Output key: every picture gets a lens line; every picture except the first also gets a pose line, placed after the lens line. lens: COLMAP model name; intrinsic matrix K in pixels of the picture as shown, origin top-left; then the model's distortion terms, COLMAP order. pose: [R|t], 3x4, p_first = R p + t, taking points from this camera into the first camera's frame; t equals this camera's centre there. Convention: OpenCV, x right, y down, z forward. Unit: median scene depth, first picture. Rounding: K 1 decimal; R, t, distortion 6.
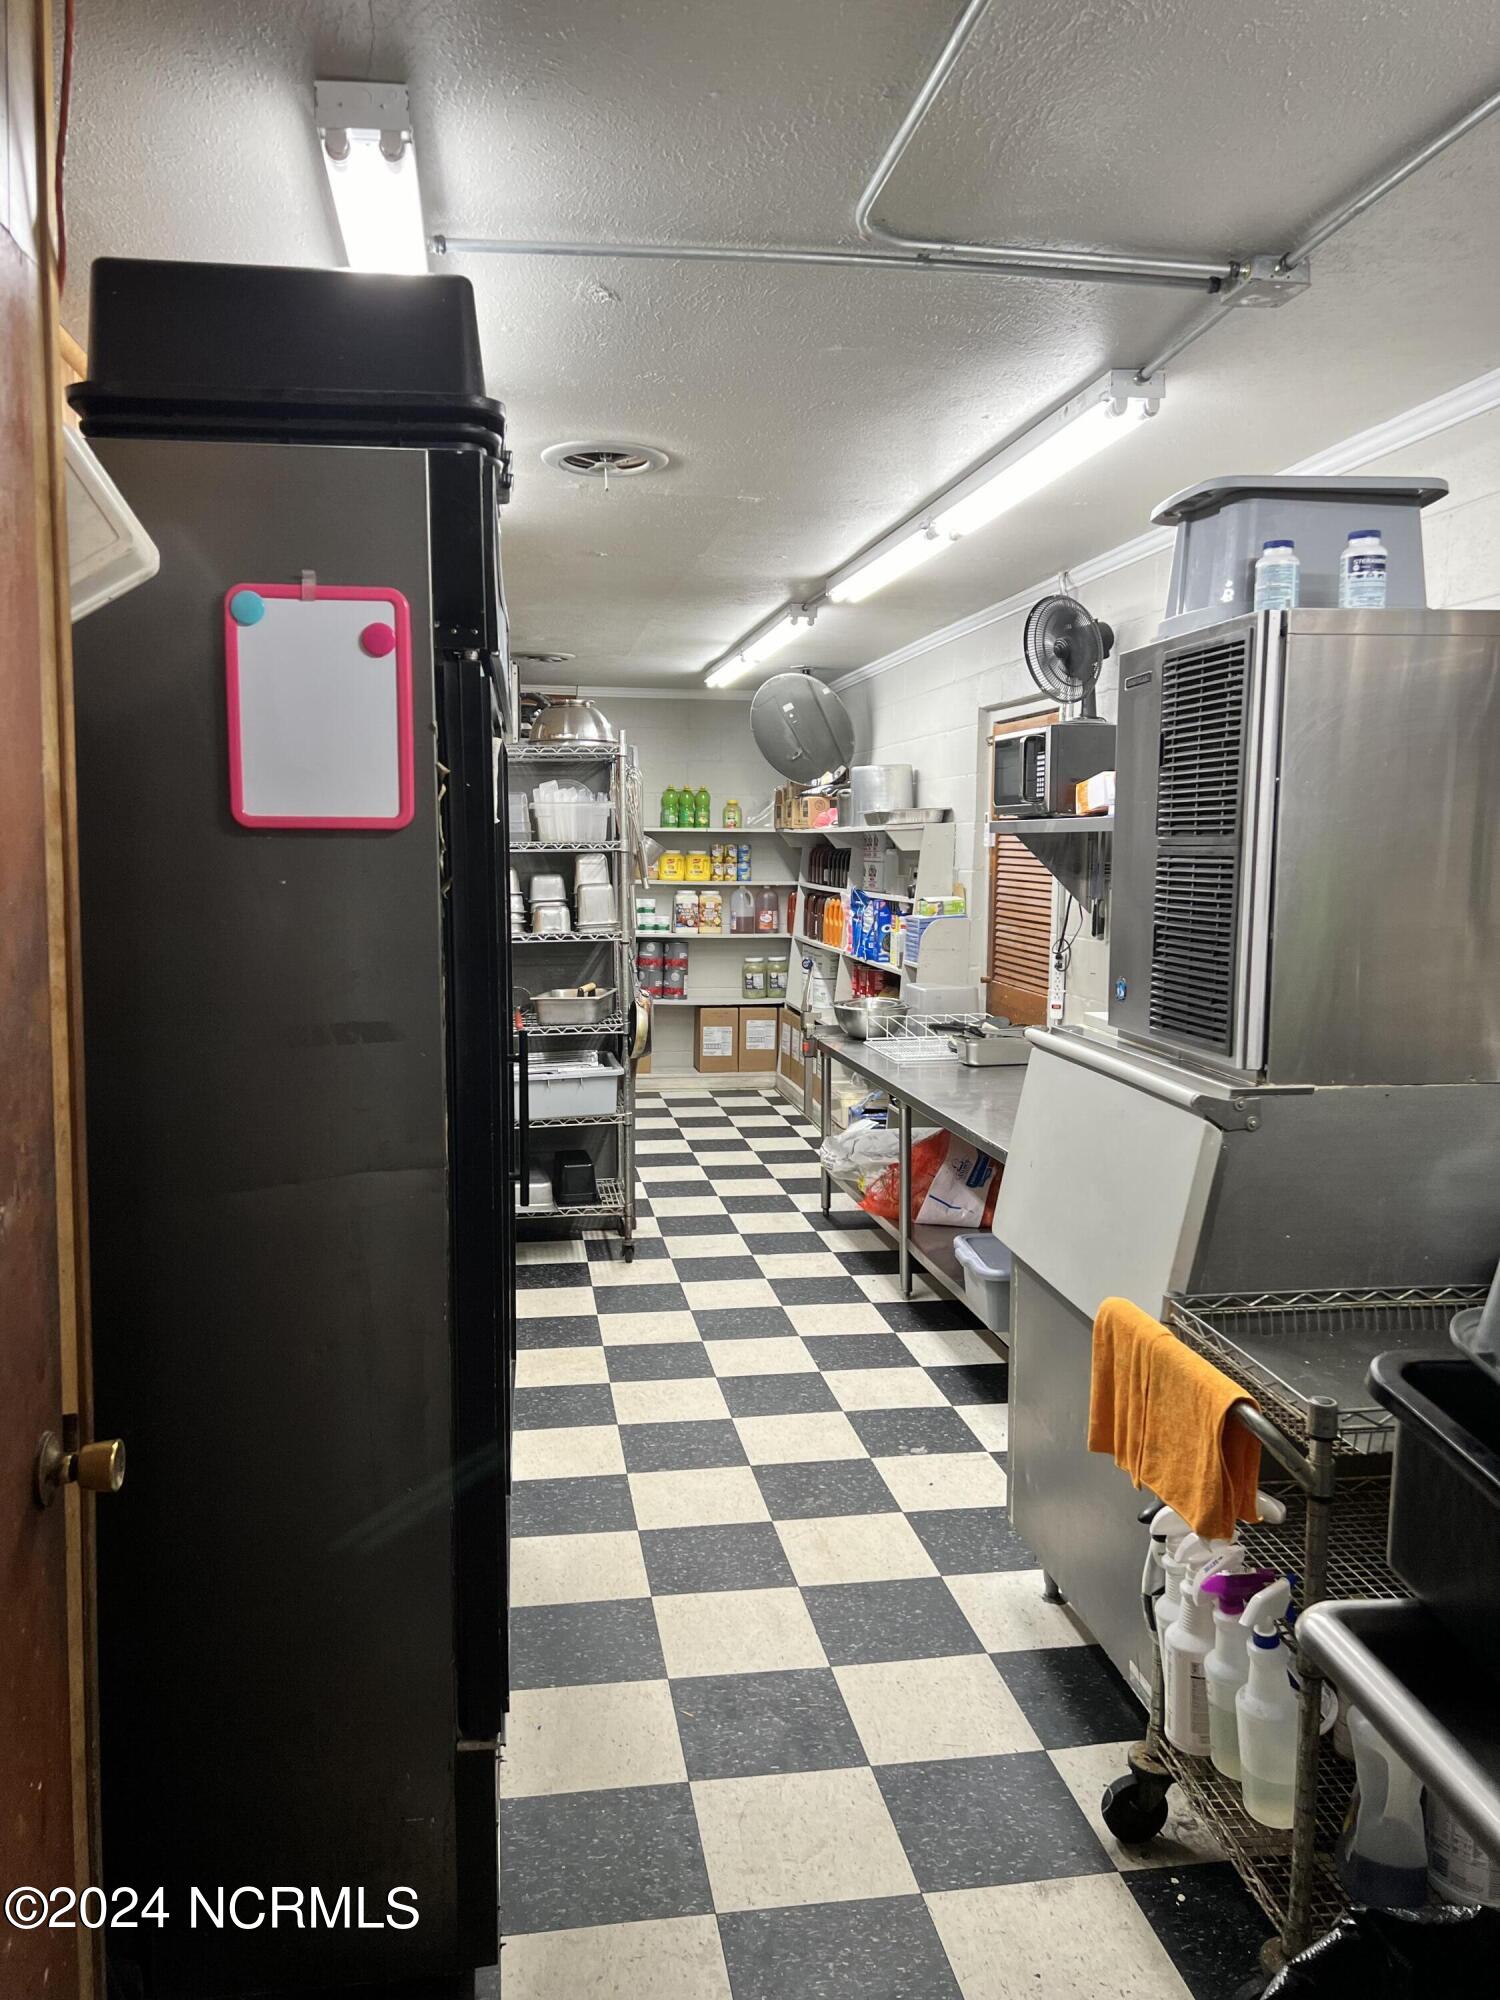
lens RADIAL K [[1504.9, 0, 731.1], [0, 1504.9, 1004.1], [0, 0, 1]] dist [0.046478, -0.004428]
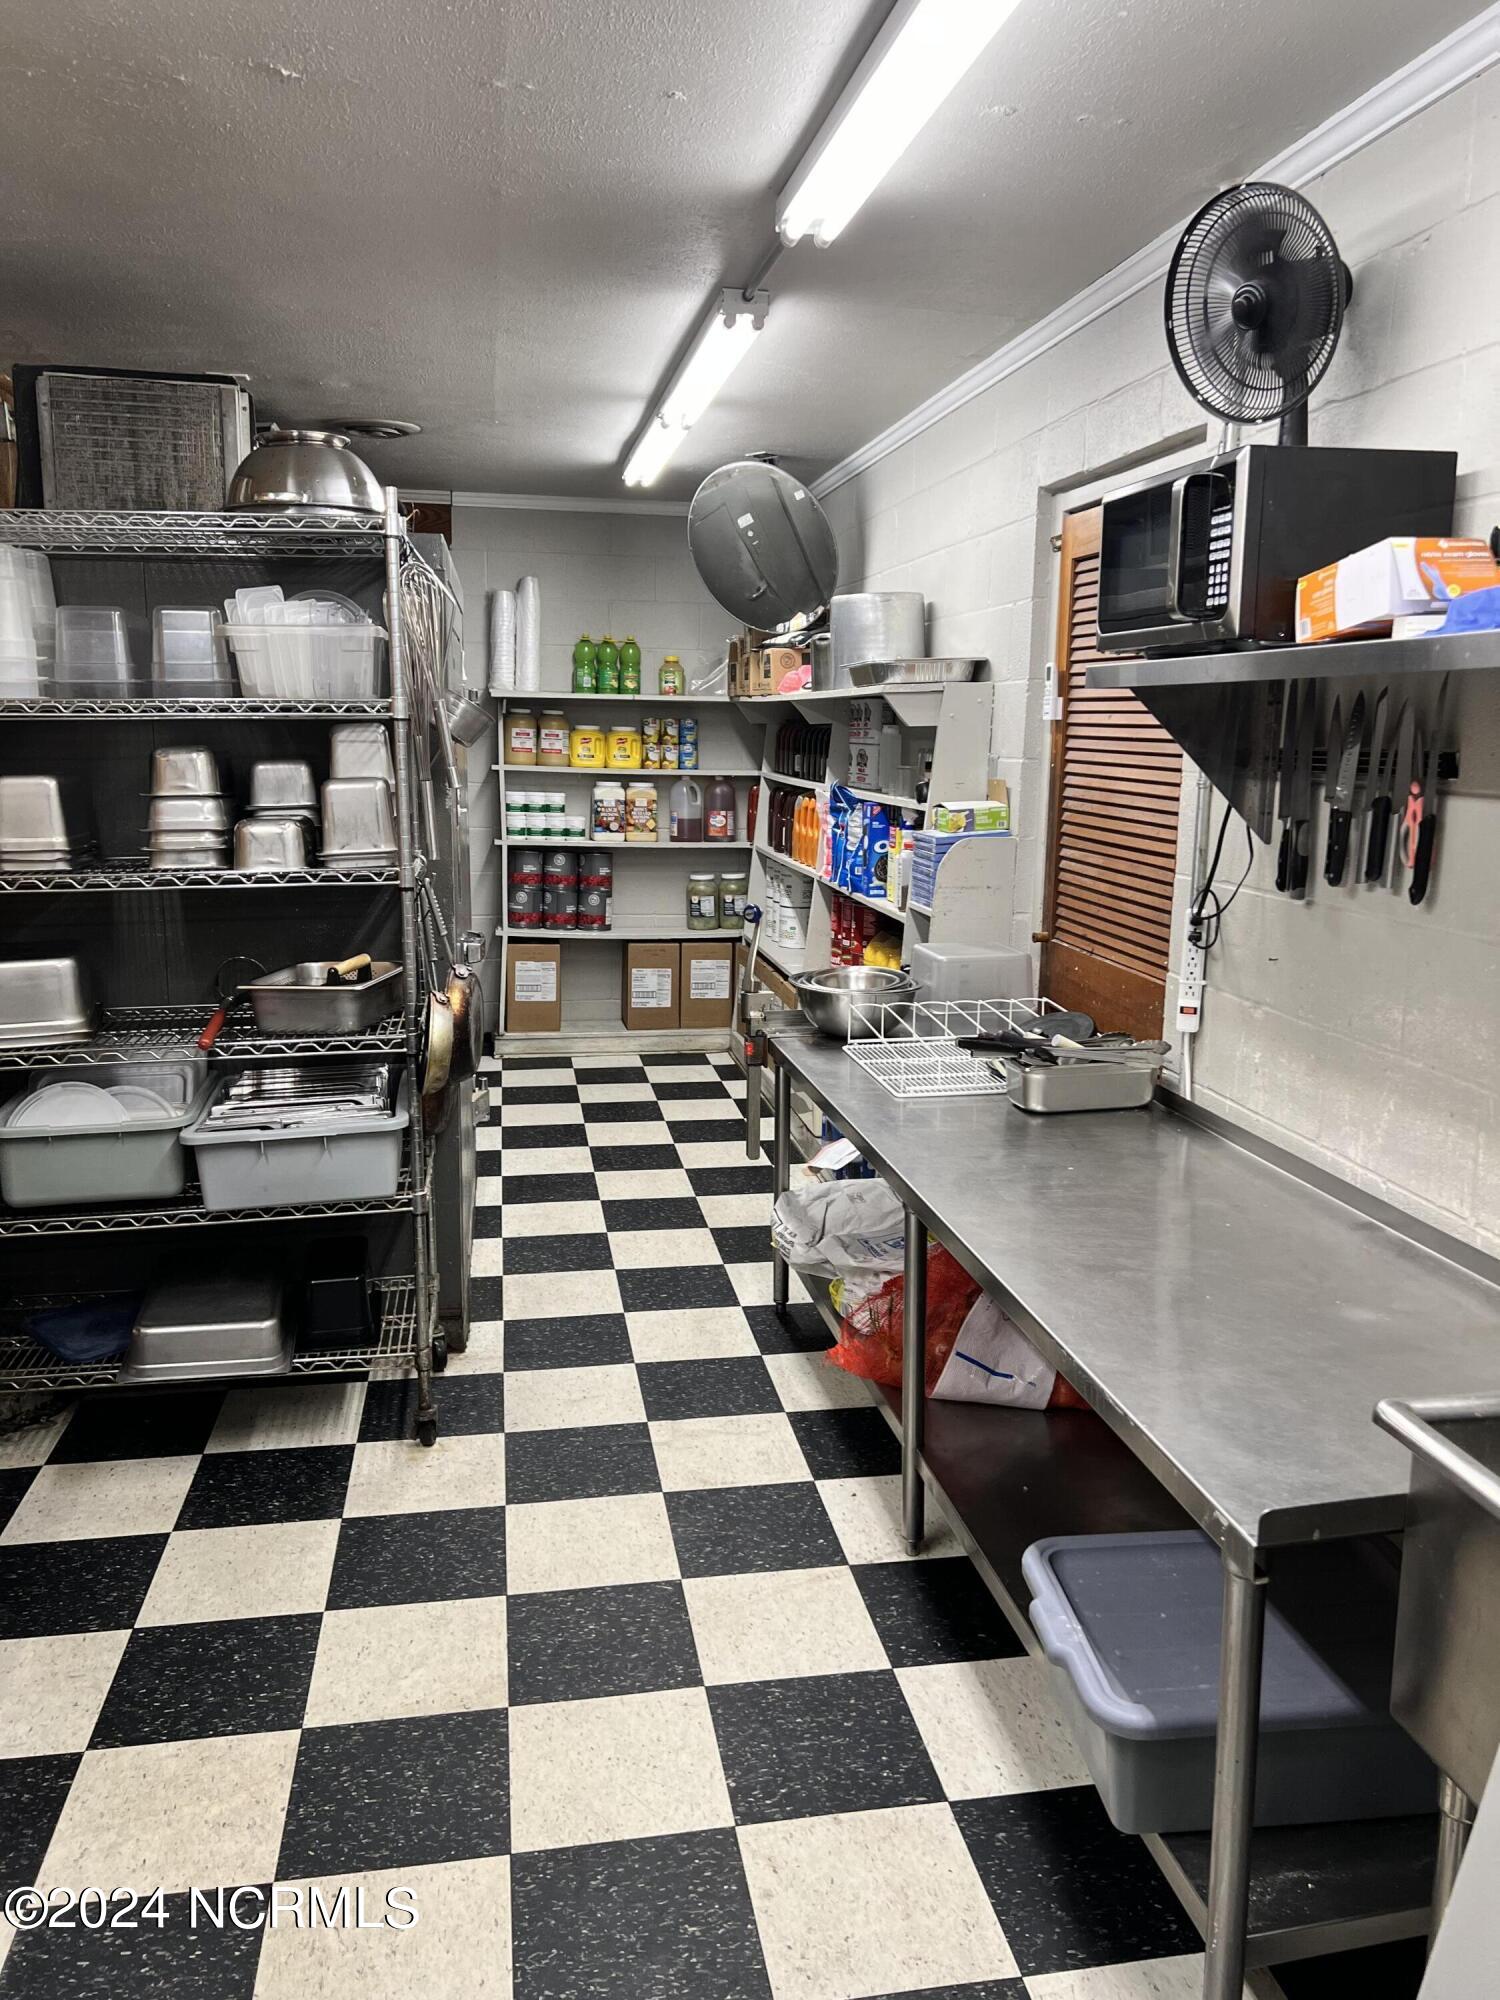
lens RADIAL K [[1504.9, 0, 762.8], [0, 1504.9, 999.6], [0, 0, 1]] dist [0.046478, -0.004428]
pose [[0.999616, 0.004756, 0.027290, 0.038043], [-0.006747, 0.997287, 0.073307, -0.035853], [-0.026867, -0.073462, 0.996936, 0.386307]]
